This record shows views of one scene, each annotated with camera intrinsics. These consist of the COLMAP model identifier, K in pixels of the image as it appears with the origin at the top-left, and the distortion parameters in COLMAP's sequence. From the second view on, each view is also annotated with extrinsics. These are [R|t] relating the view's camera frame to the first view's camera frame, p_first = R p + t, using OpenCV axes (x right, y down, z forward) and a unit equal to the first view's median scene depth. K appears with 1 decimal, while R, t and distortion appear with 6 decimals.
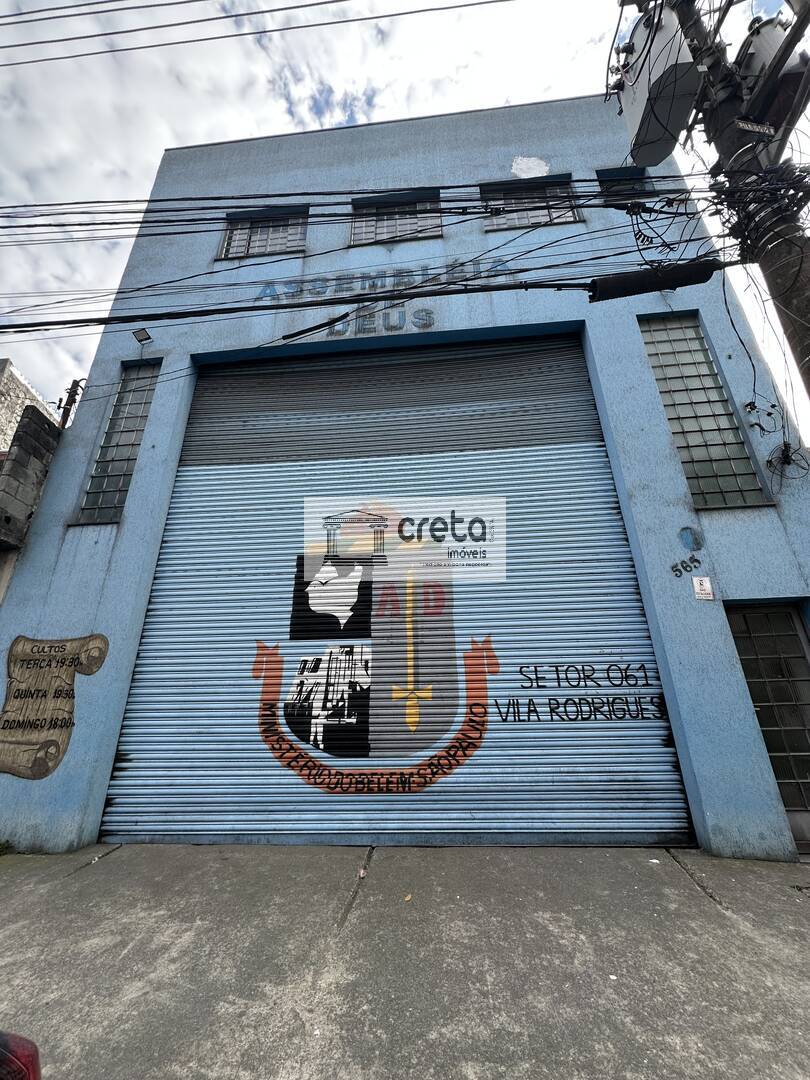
lens RADIAL K [[429.9, 0, 405.8], [0, 429.9, 544.5], [0, 0, 1]] dist [-0.001714, 0.000307]
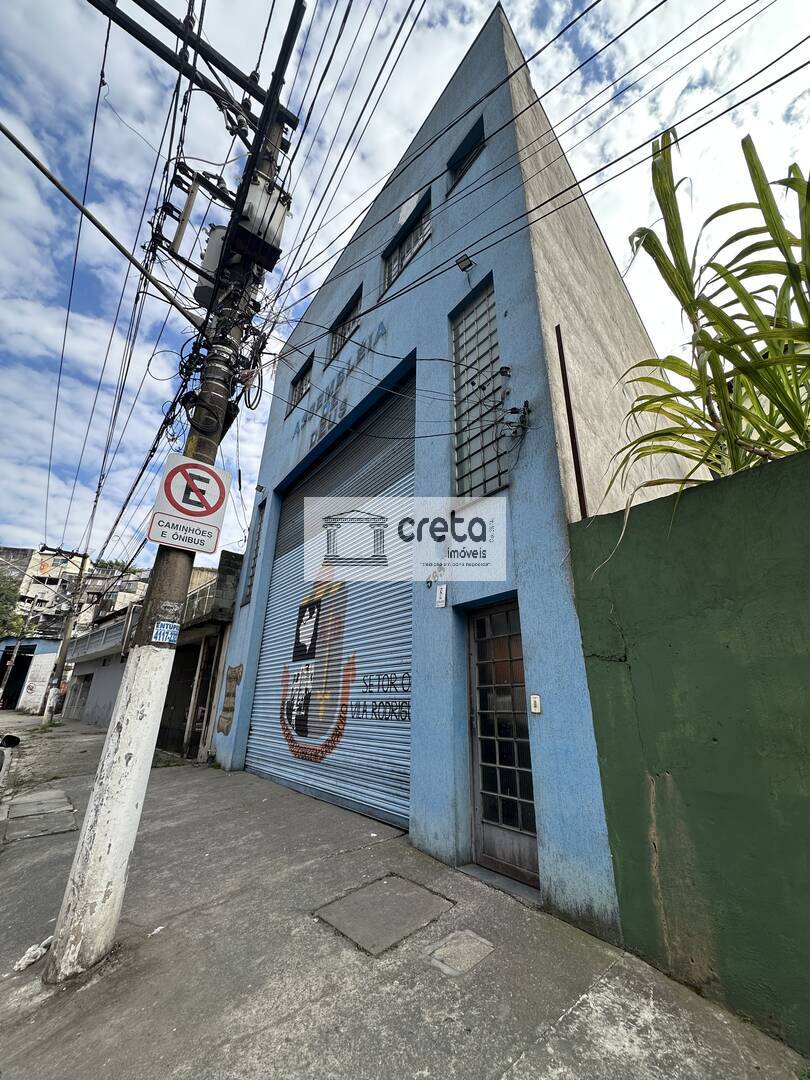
lens RADIAL K [[429.9, 0, 405.5], [0, 429.9, 541.5], [0, 0, 1]] dist [-0.001714, 0.000307]
pose [[0.671085, -0.243289, -0.700325, 1.394737], [0.249088, 0.963702, -0.096096, 0.052375], [0.698283, -0.109954, 0.707326, 0.228829]]
